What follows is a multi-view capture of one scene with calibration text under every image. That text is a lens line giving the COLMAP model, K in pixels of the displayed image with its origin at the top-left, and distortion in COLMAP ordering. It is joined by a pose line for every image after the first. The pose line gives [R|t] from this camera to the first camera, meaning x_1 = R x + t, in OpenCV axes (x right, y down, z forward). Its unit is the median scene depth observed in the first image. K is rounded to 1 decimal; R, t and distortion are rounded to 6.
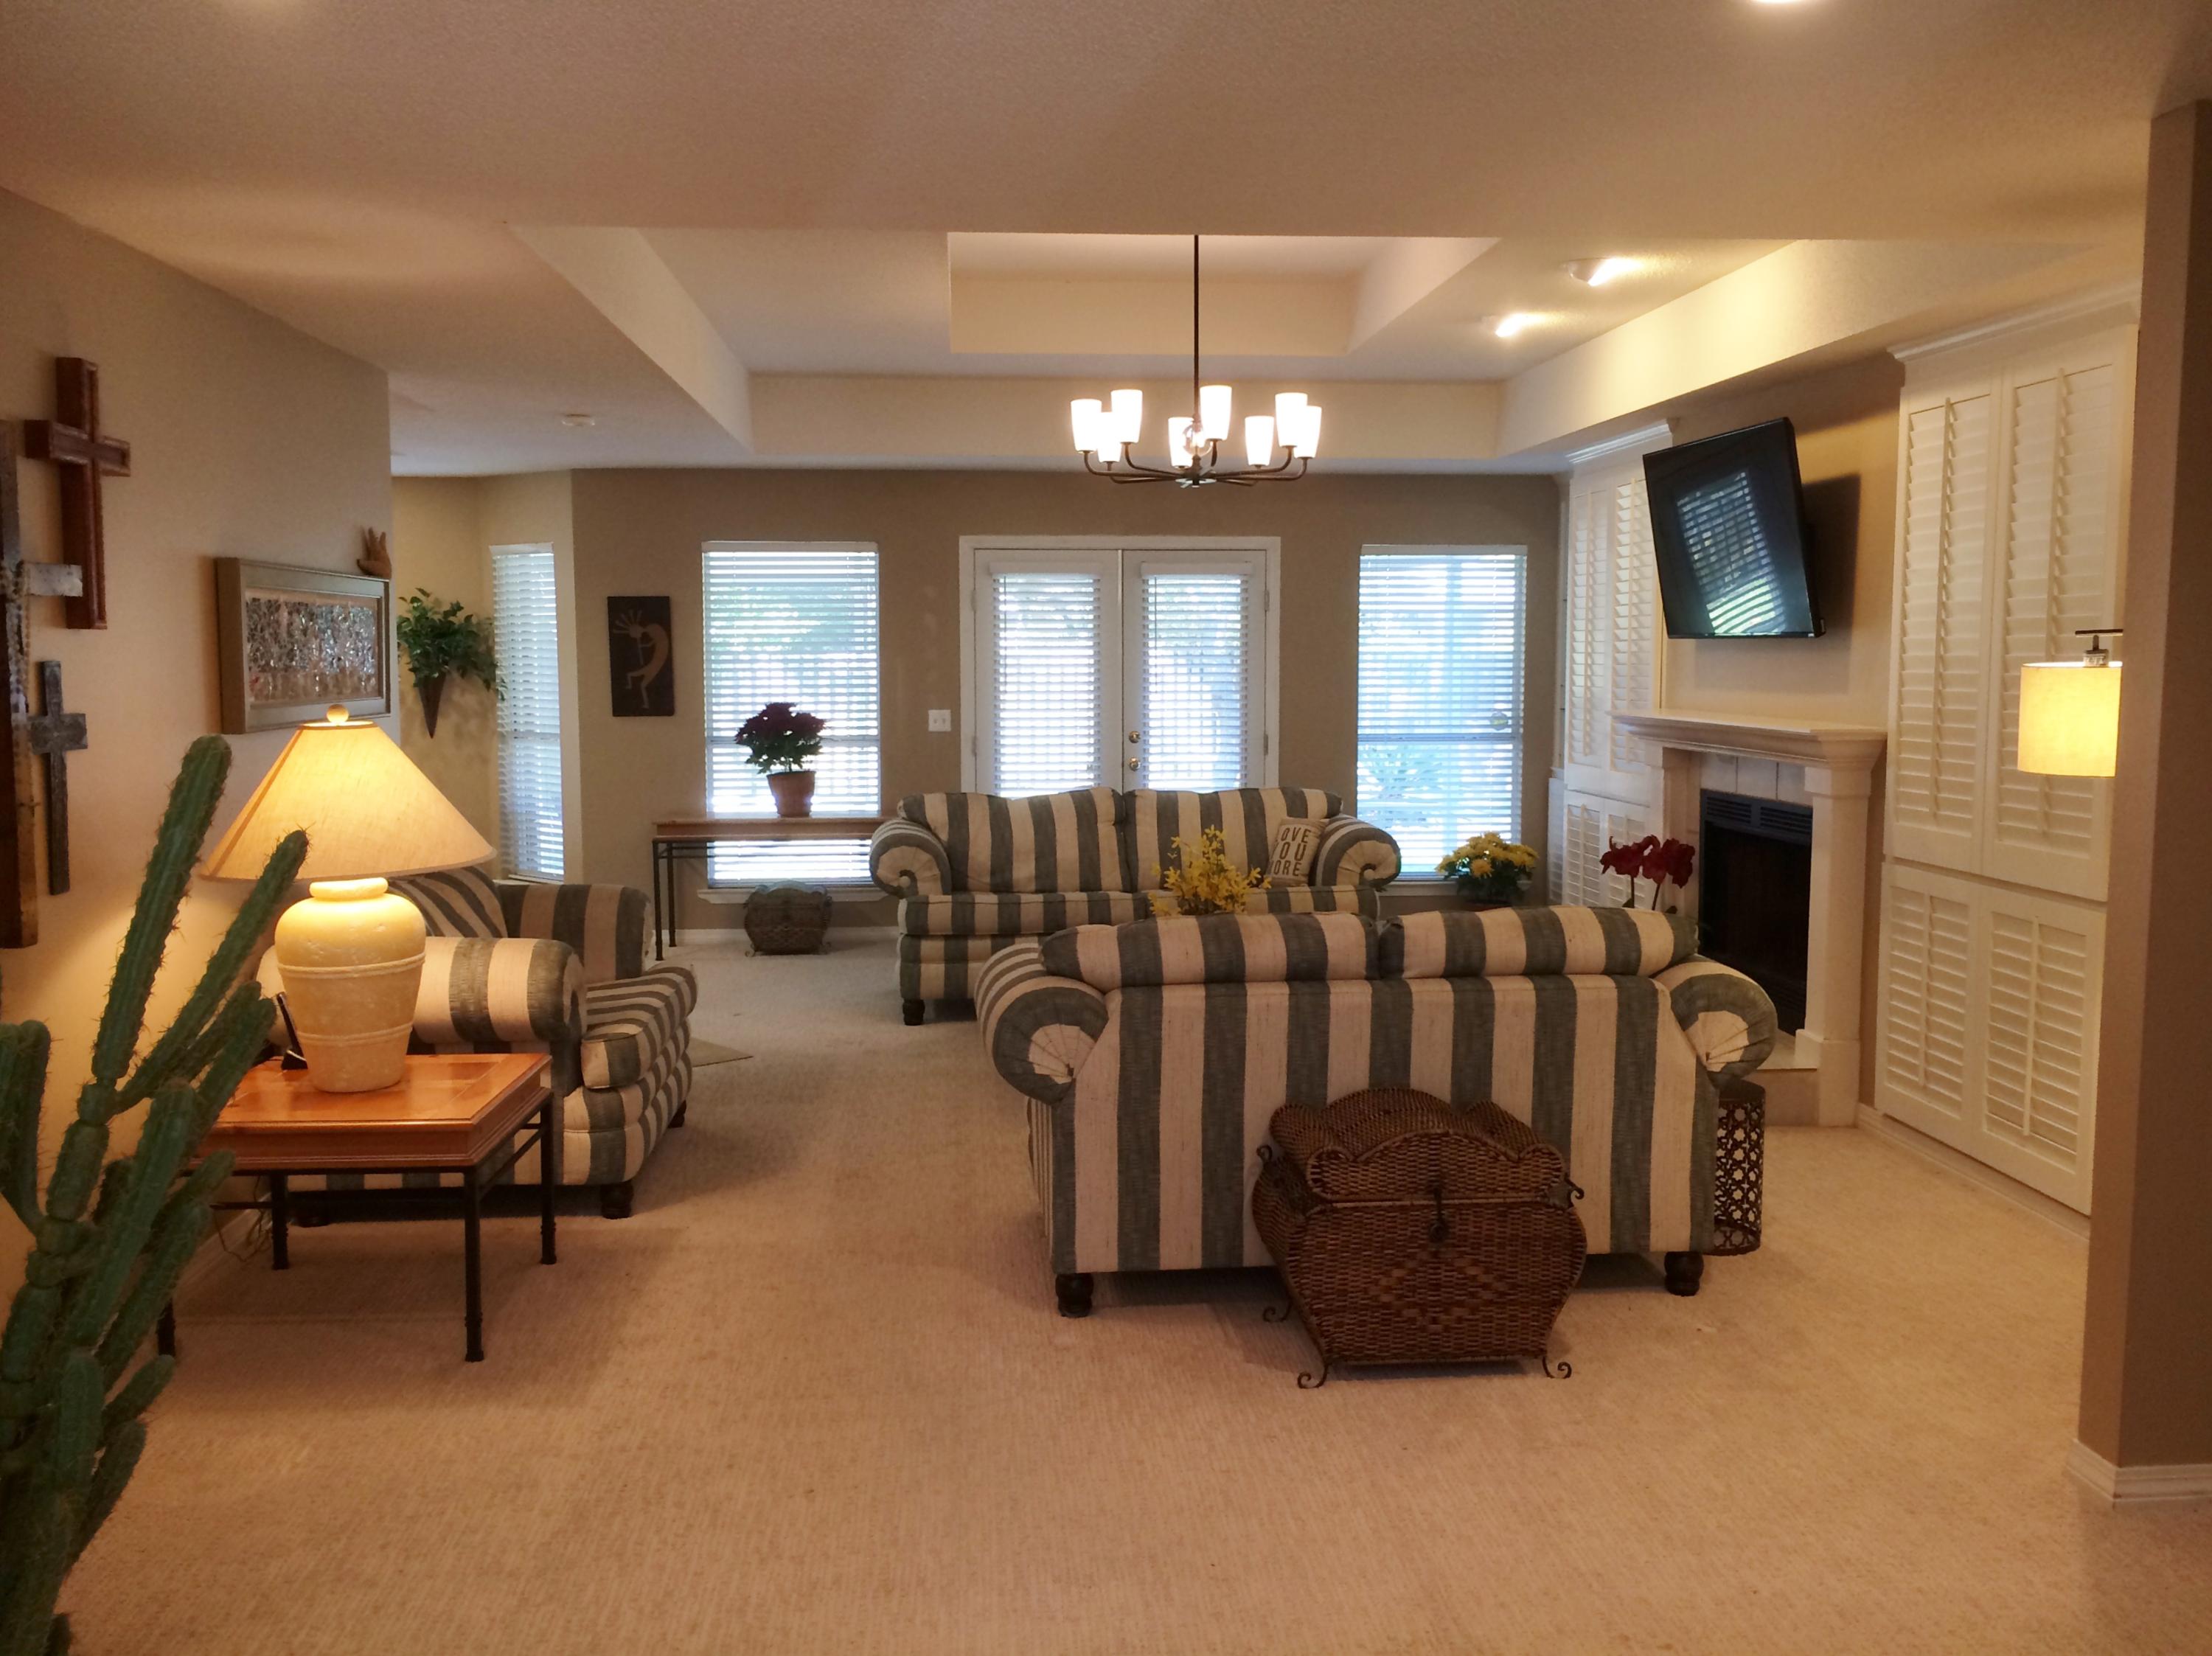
lens RADIAL K [[1890.7, 0, 1112.6], [0, 1890.7, 833.6], [0, 0, 1]] dist [0.067169, -0.079647]
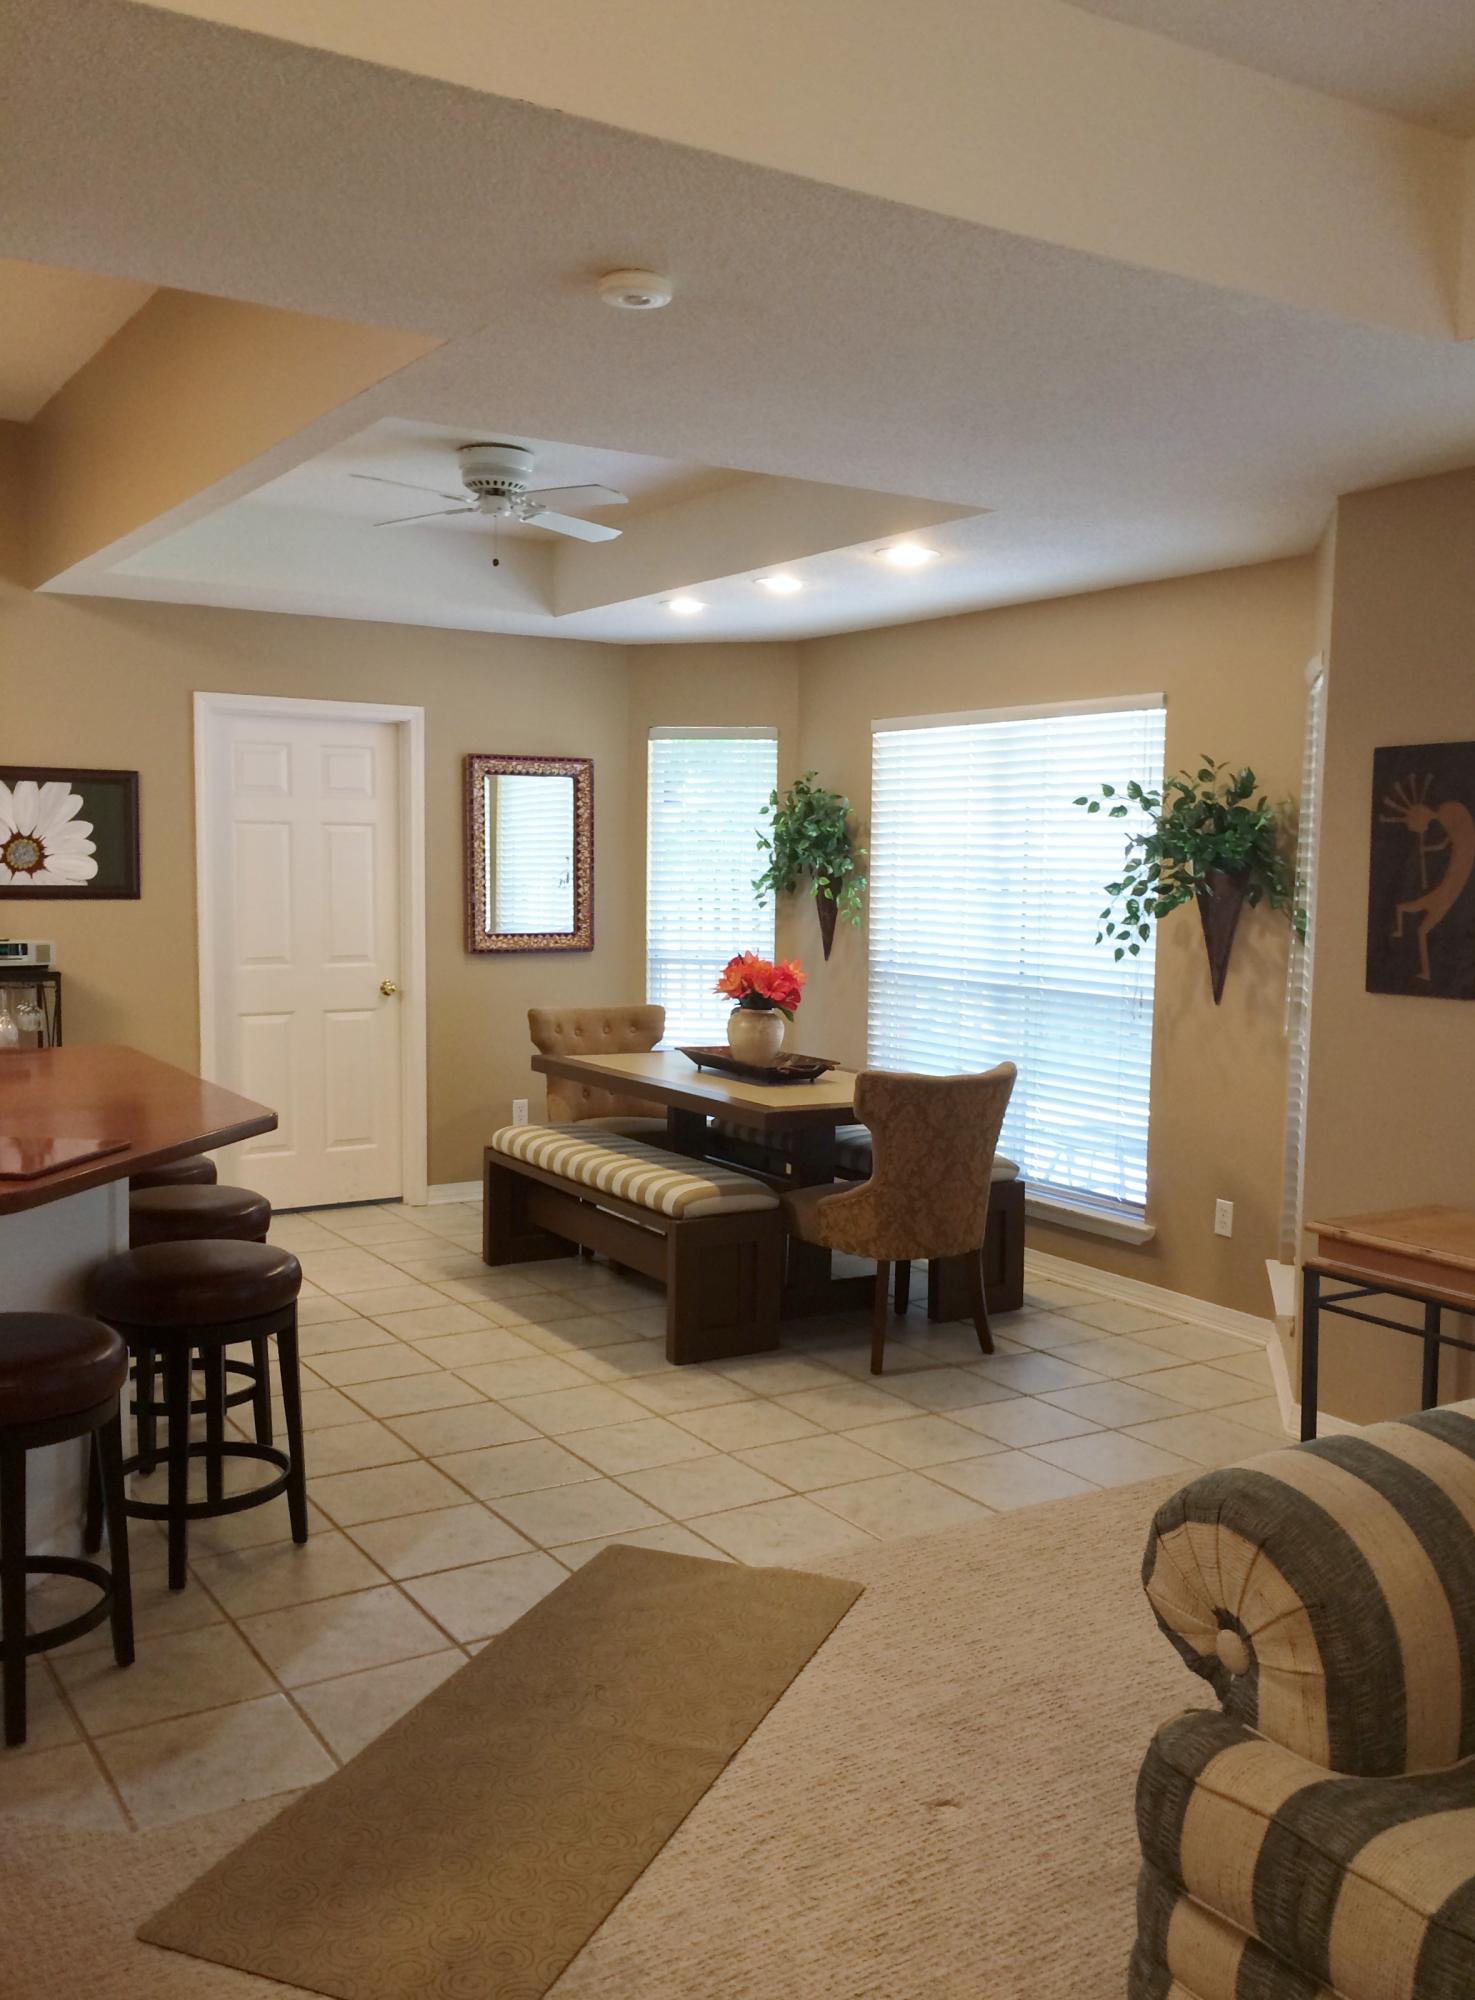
lens RADIAL K [[1771.3, 0, 737.2], [0, 1771.3, 996.5], [0, 0, 1]] dist [0.007553, 0.005601]
pose [[0.455742, 0.081711, -0.886354, 0.068301], [-0.109324, 0.993377, 0.035365, -0.059083], [0.883373, 0.080783, 0.461656, 0.646636]]
